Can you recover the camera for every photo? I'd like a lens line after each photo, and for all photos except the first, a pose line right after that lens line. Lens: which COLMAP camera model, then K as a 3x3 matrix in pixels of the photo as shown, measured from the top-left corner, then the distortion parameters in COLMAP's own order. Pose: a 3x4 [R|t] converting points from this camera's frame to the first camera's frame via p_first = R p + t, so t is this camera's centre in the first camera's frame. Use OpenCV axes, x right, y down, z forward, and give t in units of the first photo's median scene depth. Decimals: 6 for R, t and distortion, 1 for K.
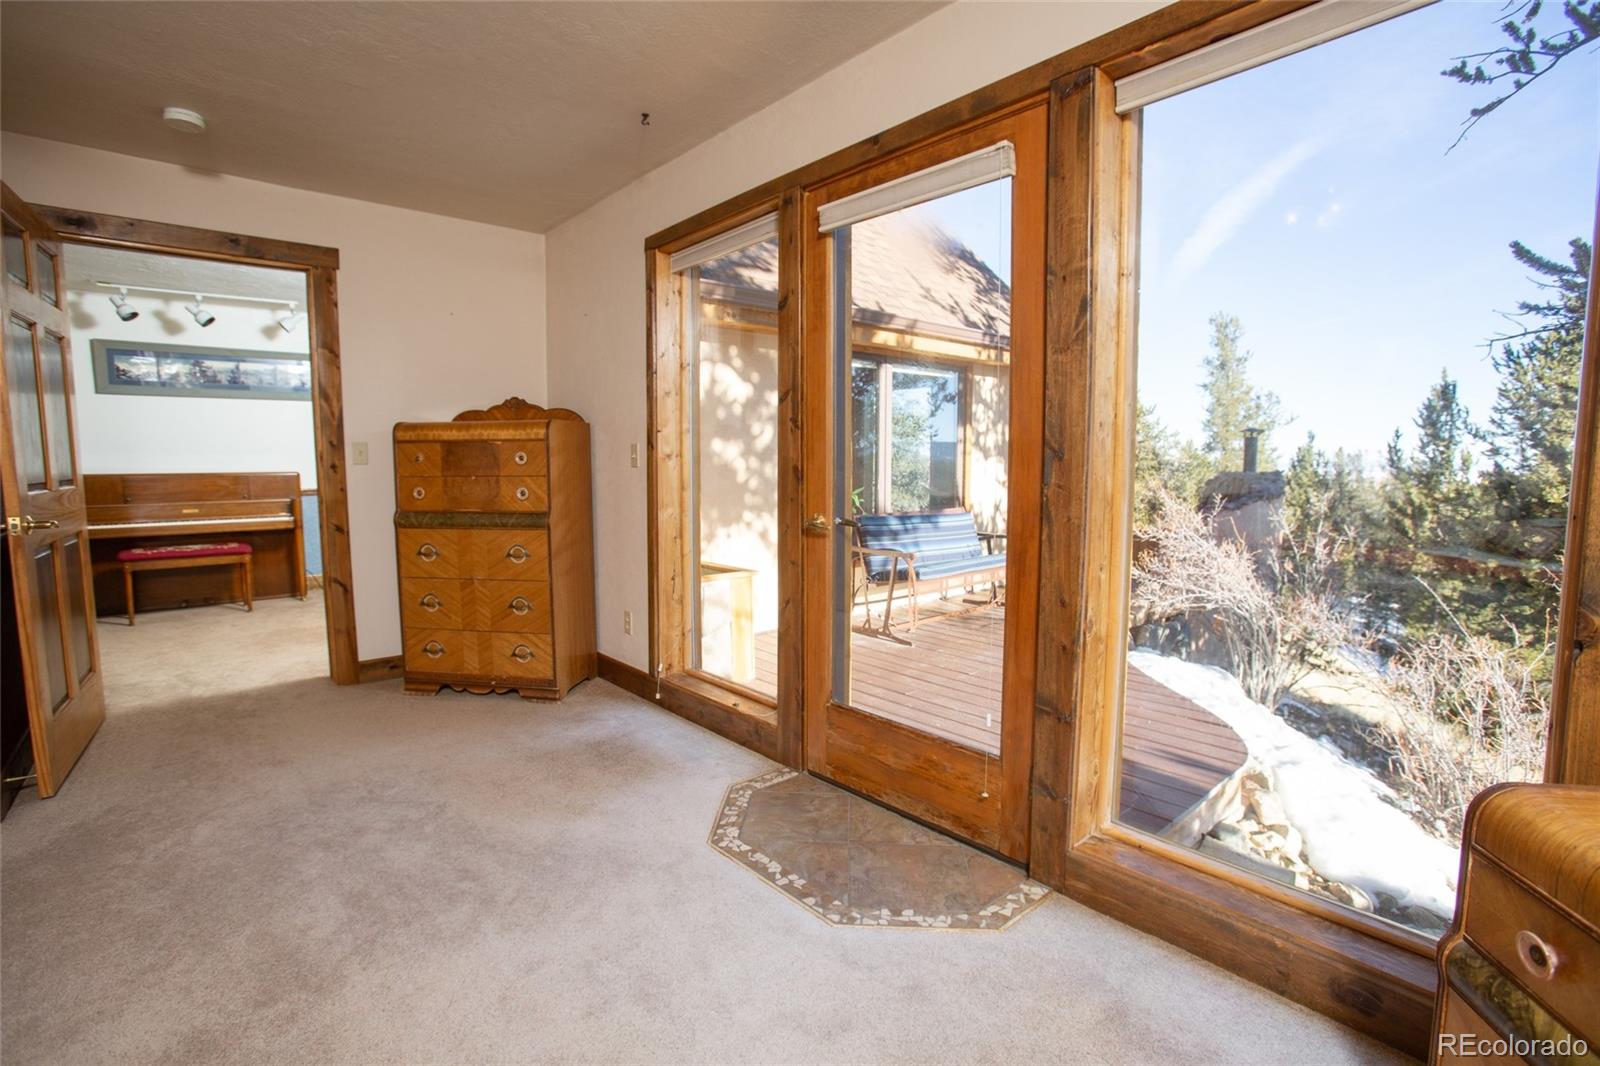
lens RADIAL K [[751.6, 0, 792.5], [0, 751.6, 530.0], [0, 0, 1]] dist [-0.070125, 0.034877]
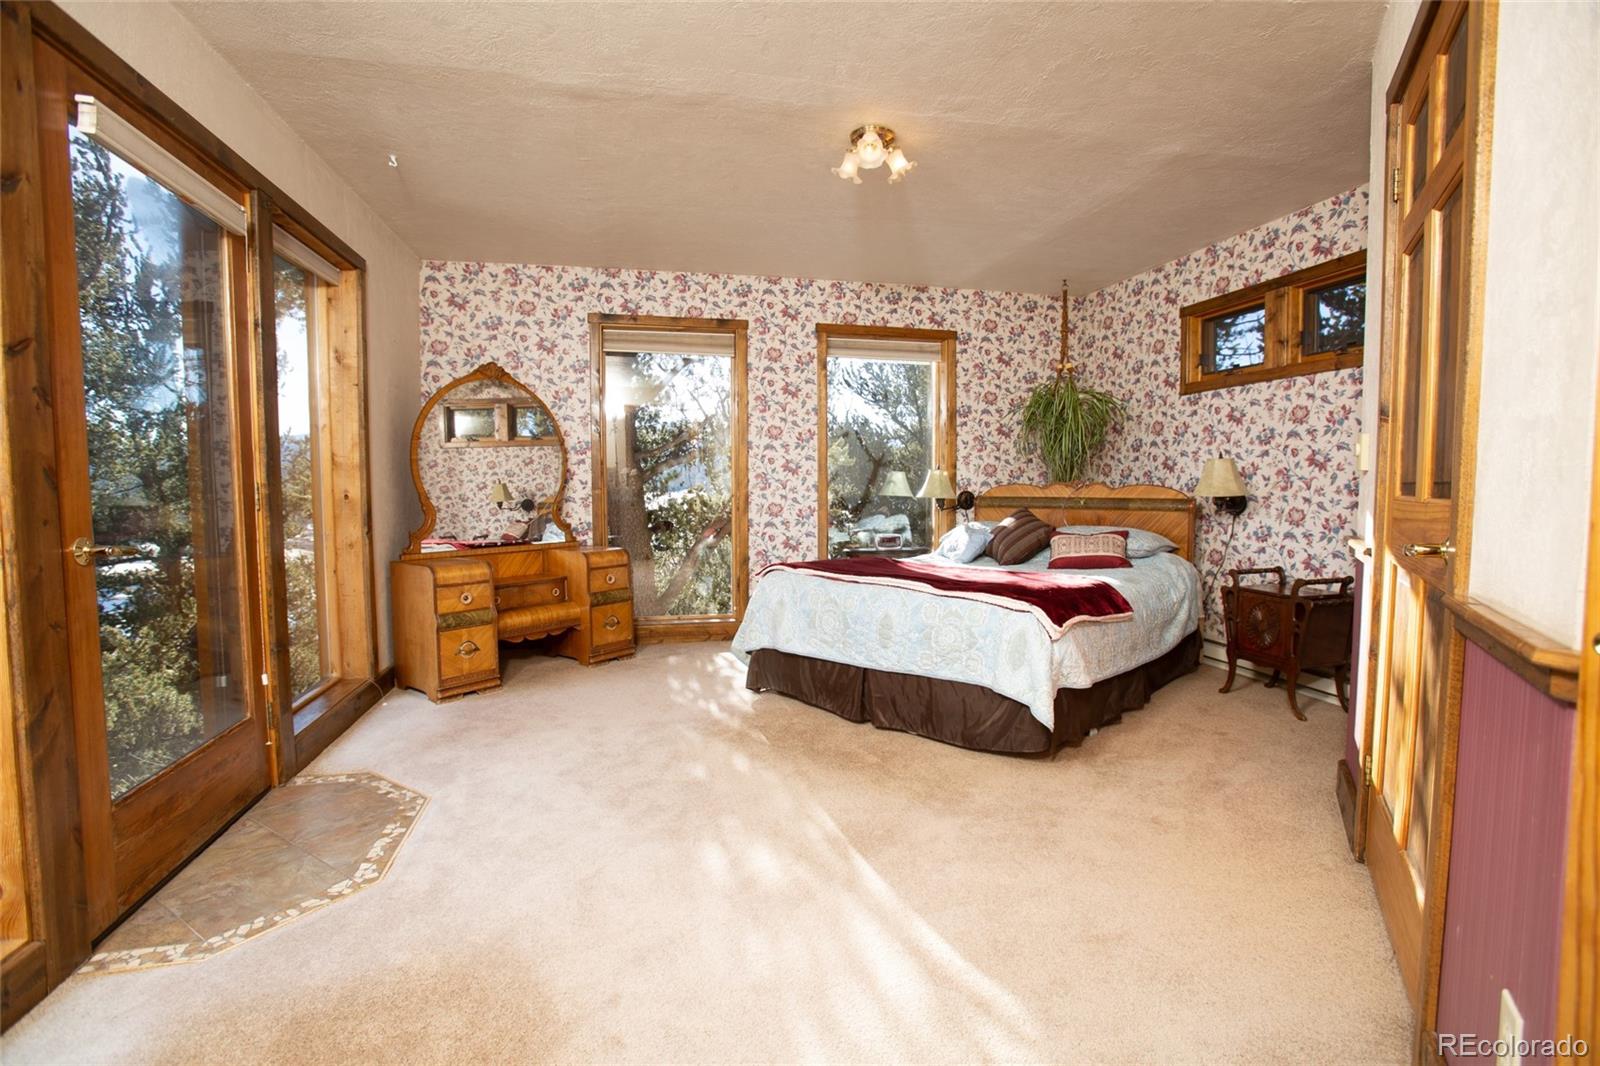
lens RADIAL K [[726.7, 0, 796.8], [0, 726.7, 528.8], [0, 0, 1]] dist [-0.061909, 0.021468]
pose [[-0.888170, -0.027450, 0.458695, -1.028680], [0.044761, 0.988299, 0.145815, -0.116804], [-0.457330, 0.150040, -0.876548, 1.578001]]
